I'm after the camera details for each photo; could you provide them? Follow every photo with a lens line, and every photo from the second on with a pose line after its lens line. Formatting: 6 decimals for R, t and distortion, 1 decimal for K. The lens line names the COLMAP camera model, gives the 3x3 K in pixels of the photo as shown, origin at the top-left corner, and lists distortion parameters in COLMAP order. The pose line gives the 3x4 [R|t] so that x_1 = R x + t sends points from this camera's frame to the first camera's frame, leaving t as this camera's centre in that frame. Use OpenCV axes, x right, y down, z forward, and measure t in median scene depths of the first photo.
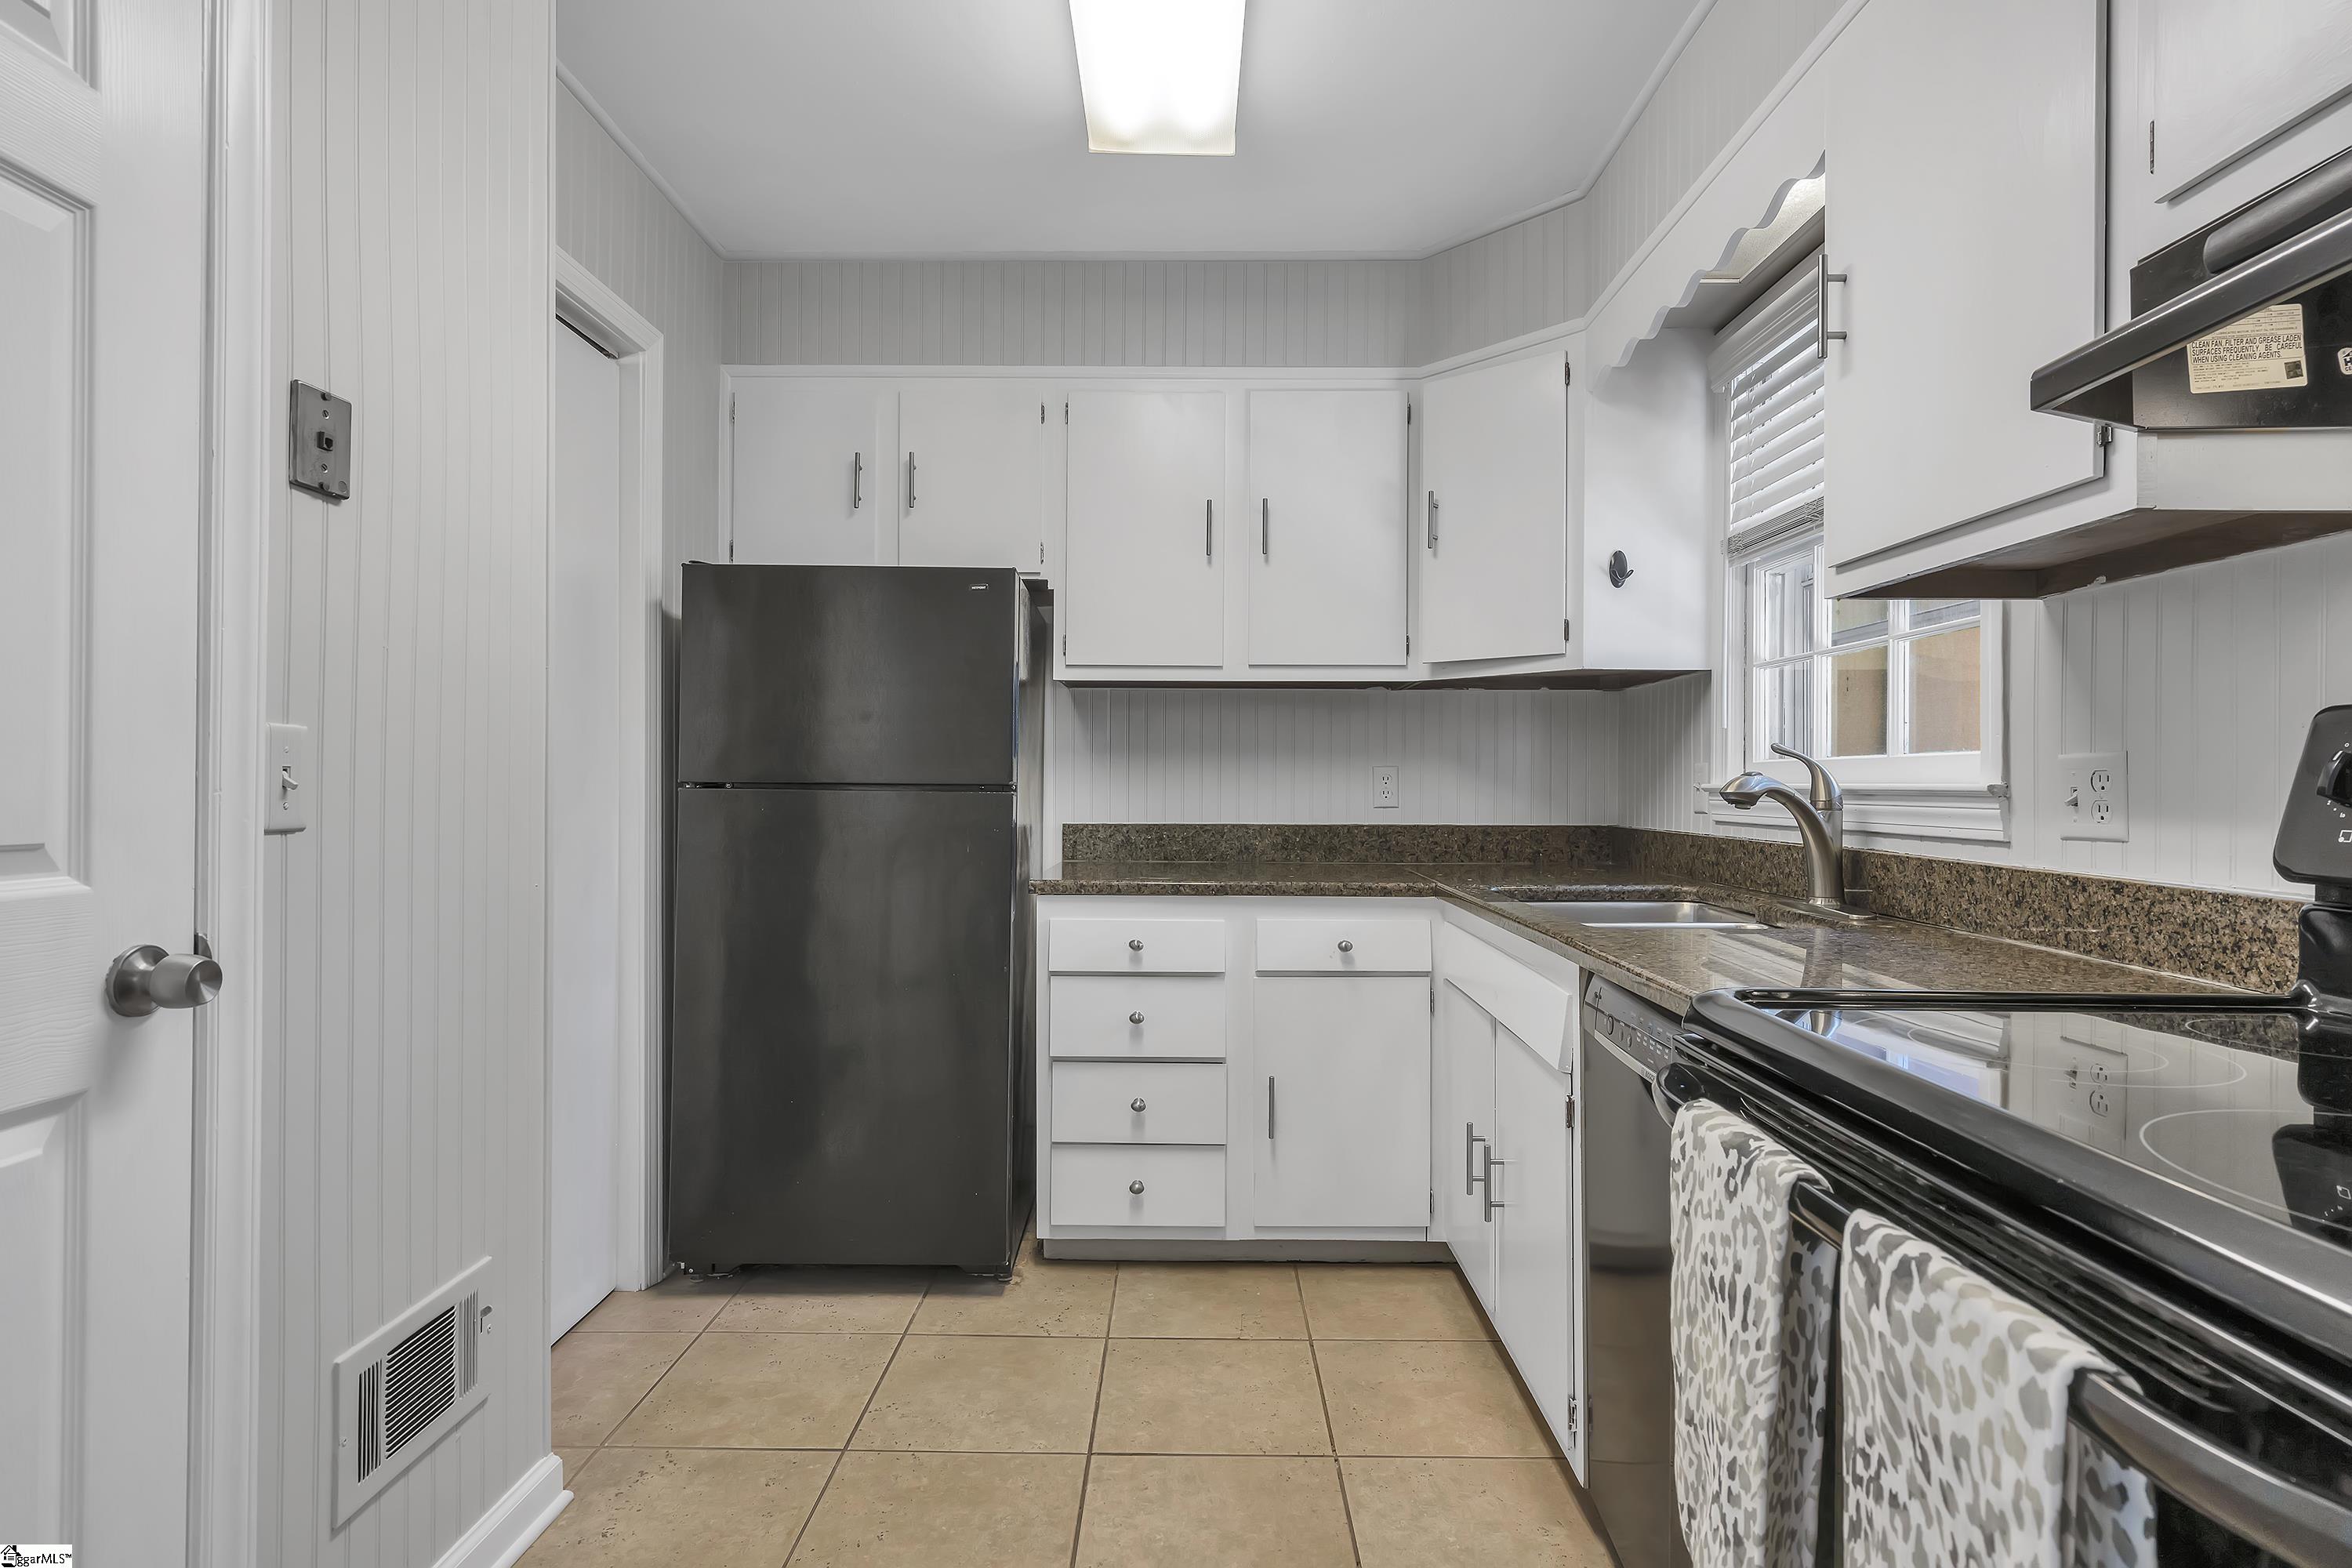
lens RADIAL K [[1163.1, 0, 1178.2], [0, 1163.1, 783.8], [0, 0, 1]] dist [0.000467, 0.000094]
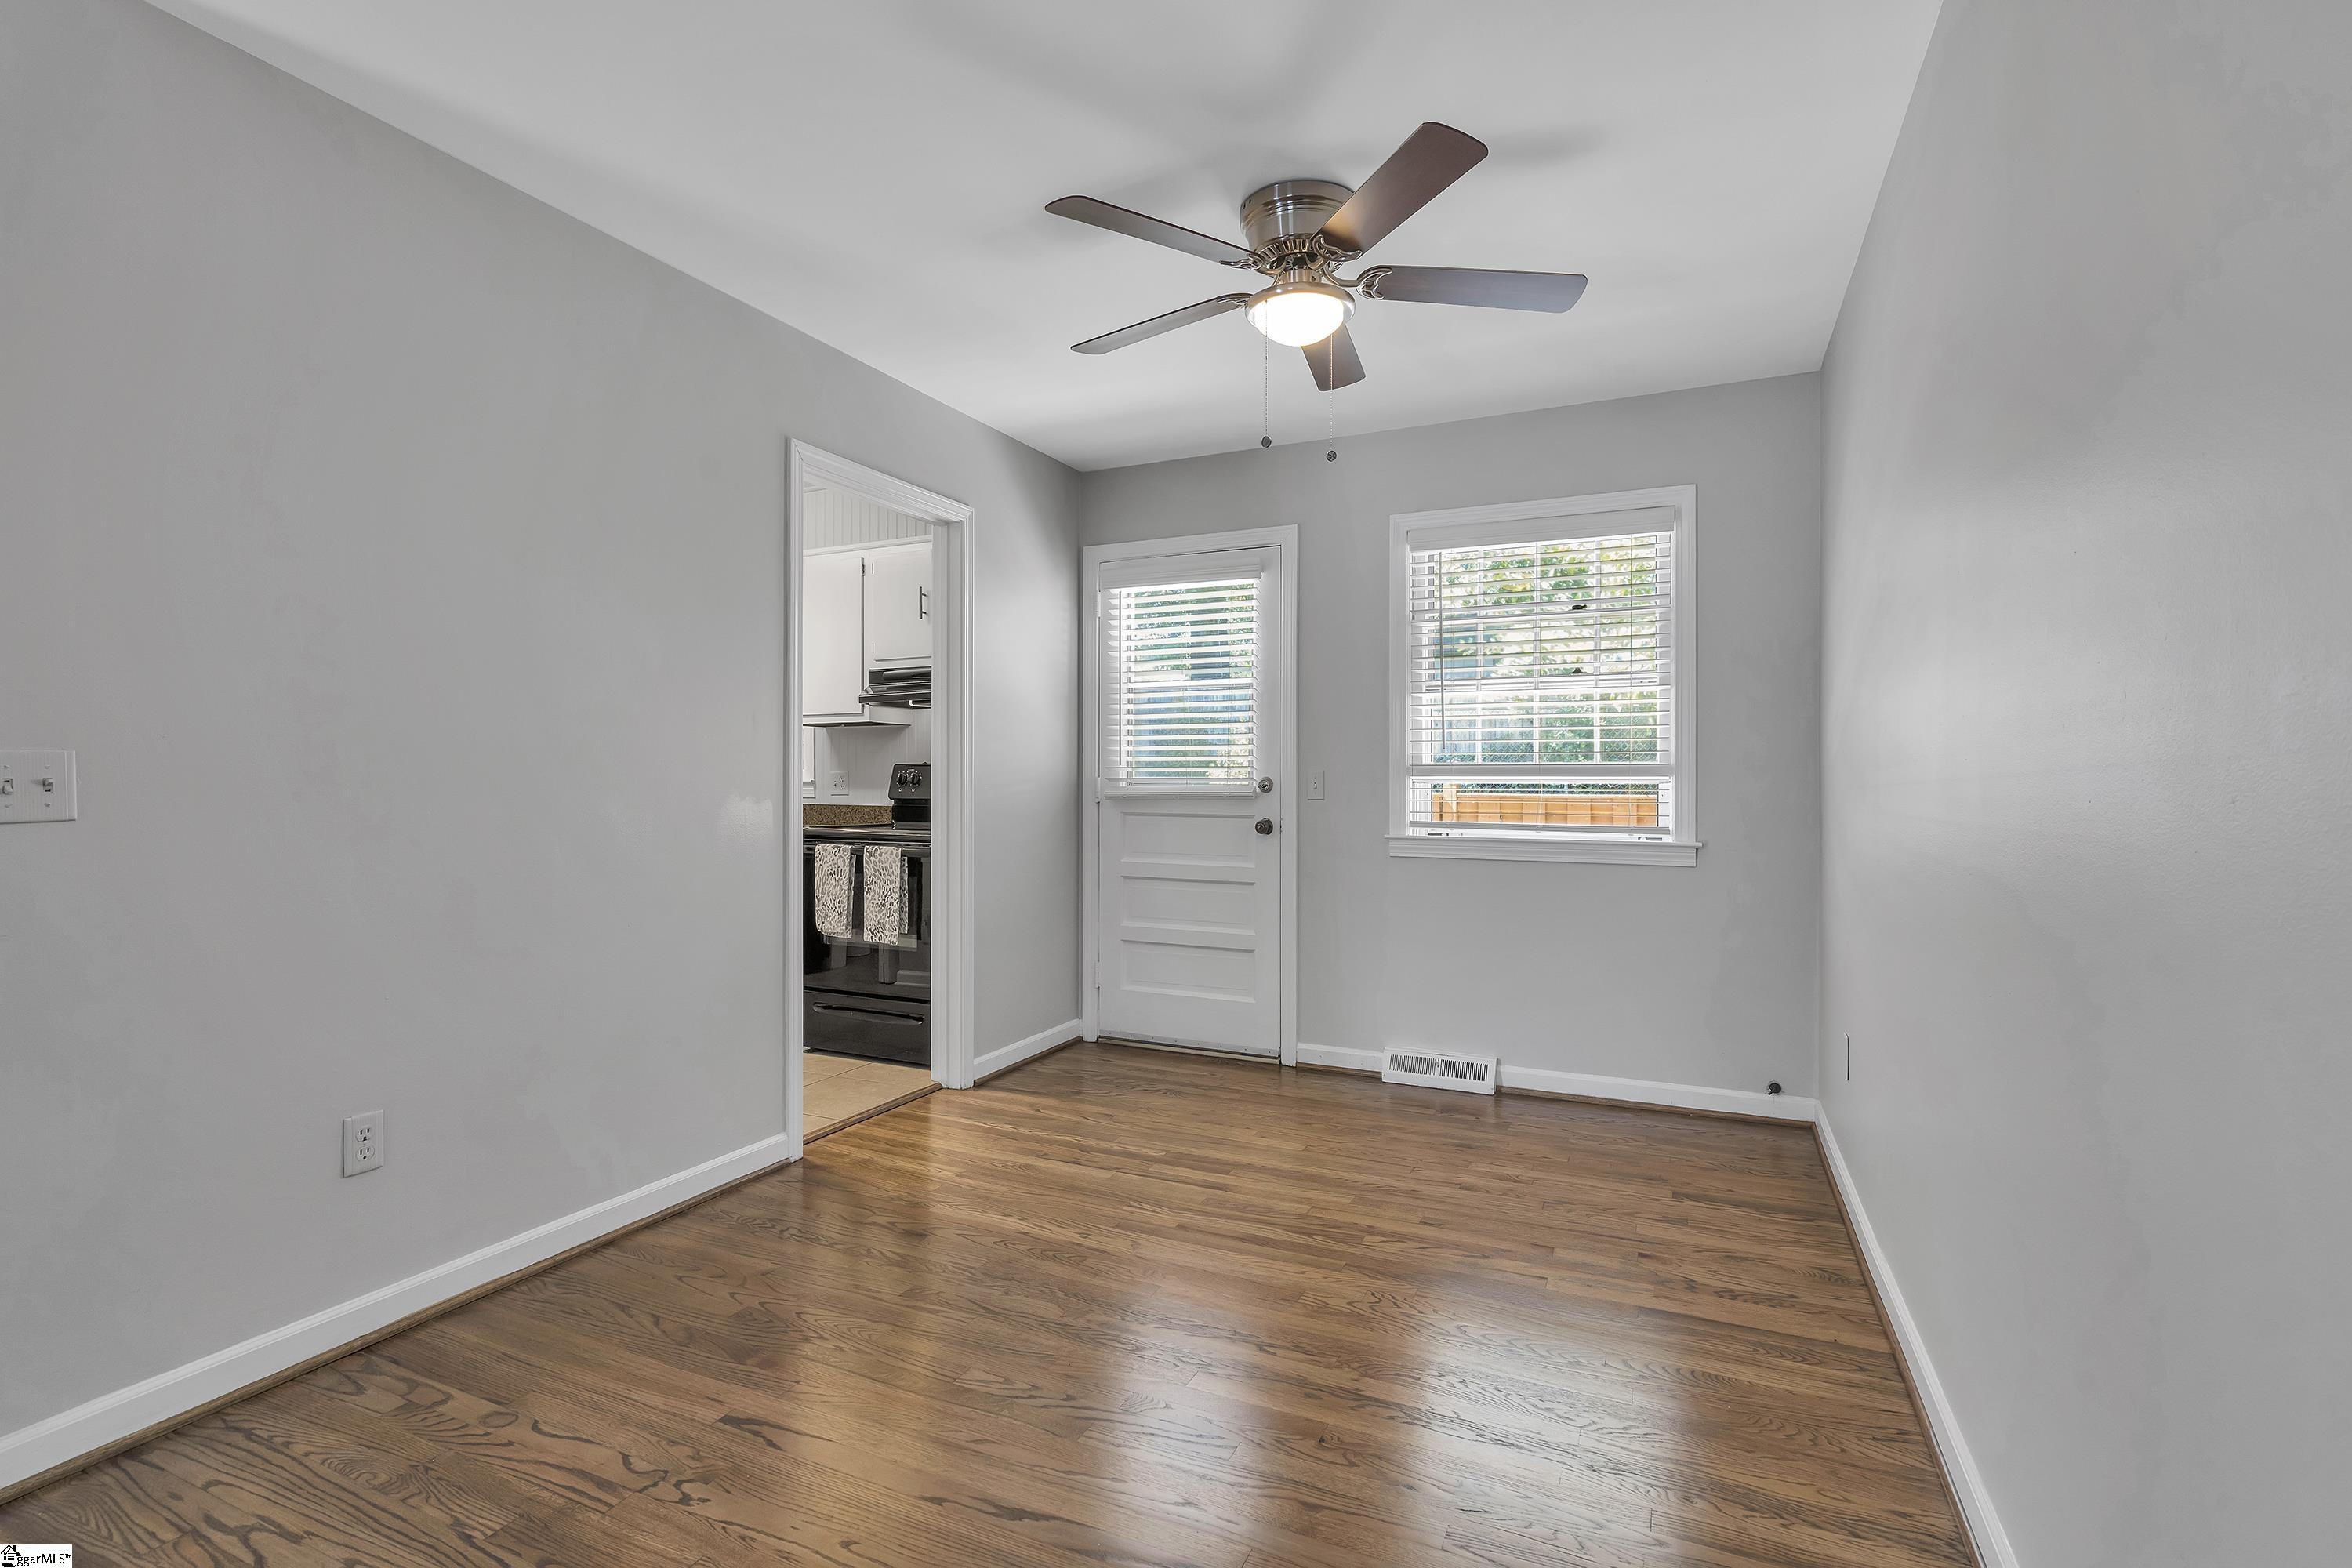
lens RADIAL K [[1050.8, 0, 1165.0], [0, 1050.8, 786.1], [0, 0, 1]] dist [-0.002710, 0.000625]
pose [[0.408155, -0.004213, 0.912903, -1.932857], [-0.000293, 0.999989, 0.004746, 0.002083], [-0.912913, -0.002205, 0.408149, -1.372848]]
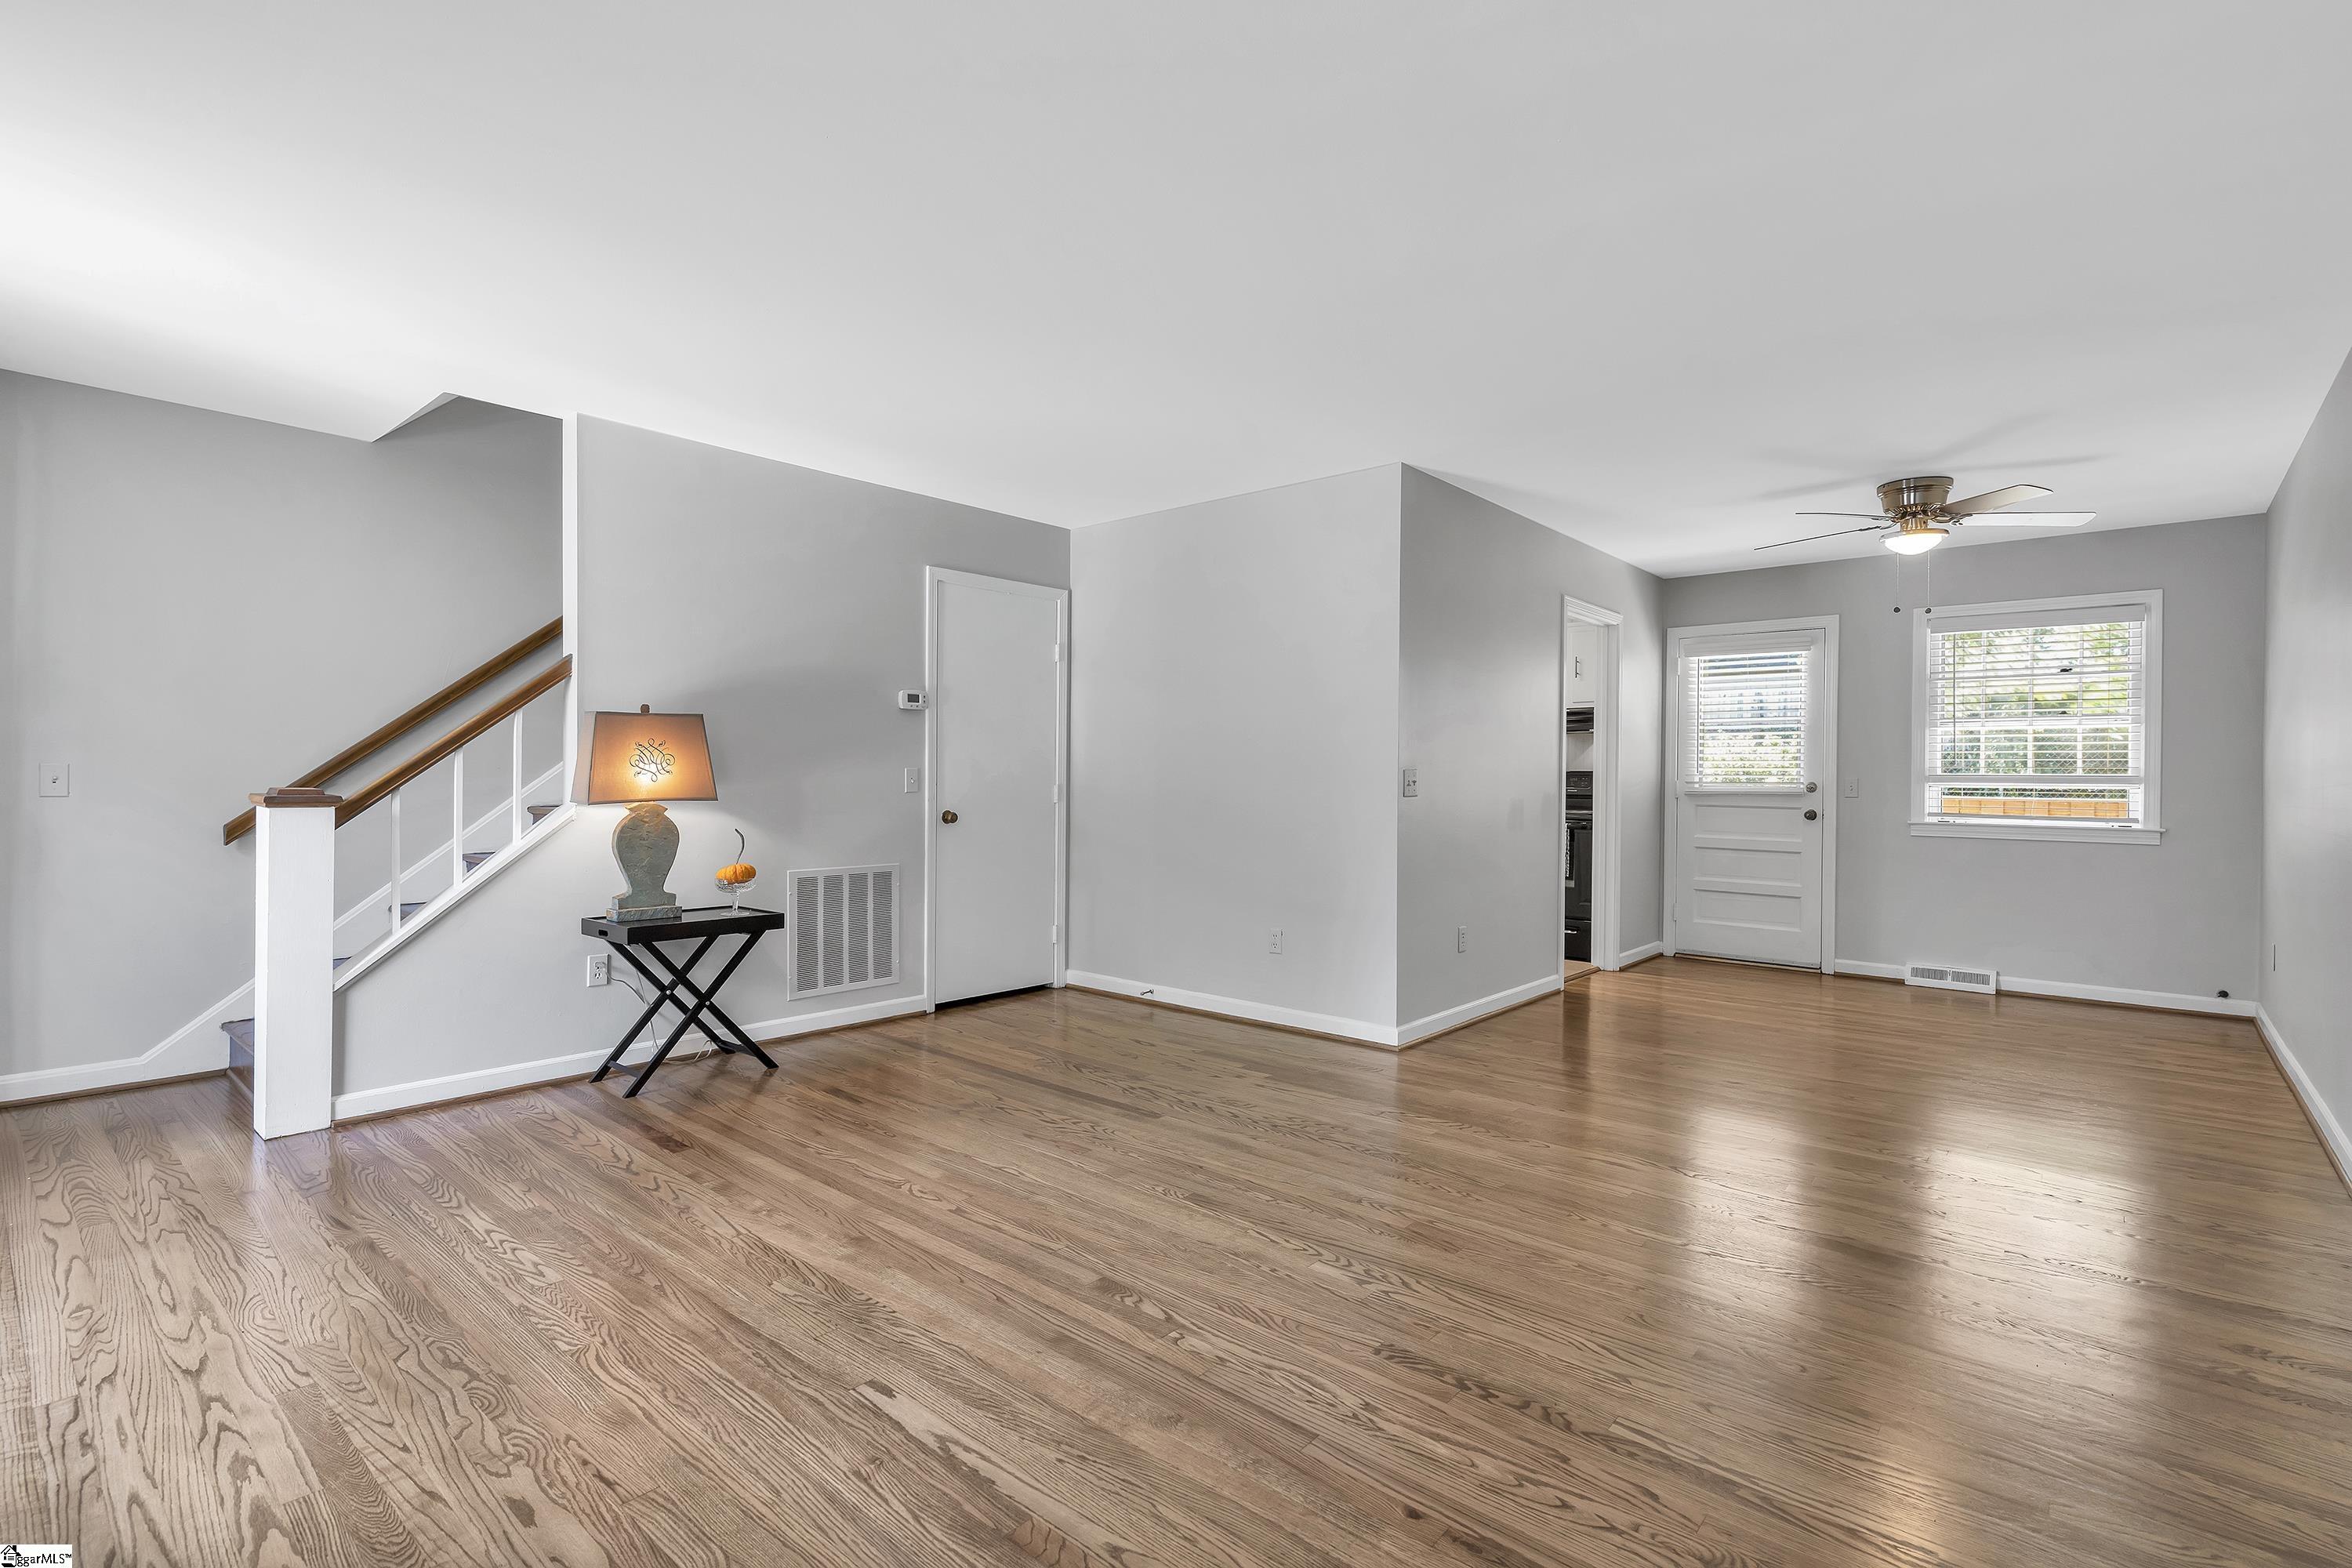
lens RADIAL K [[1050.8, 0, 1171.8], [0, 1050.8, 782.2], [0, 0, 1]] dist [-0.002710, 0.000625]
pose [[0.644319, 0.001706, 0.764755, -4.194761], [-0.007525, 0.999963, 0.004110, -0.006399], [-0.764720, -0.008403, 0.644308, -1.224283]]
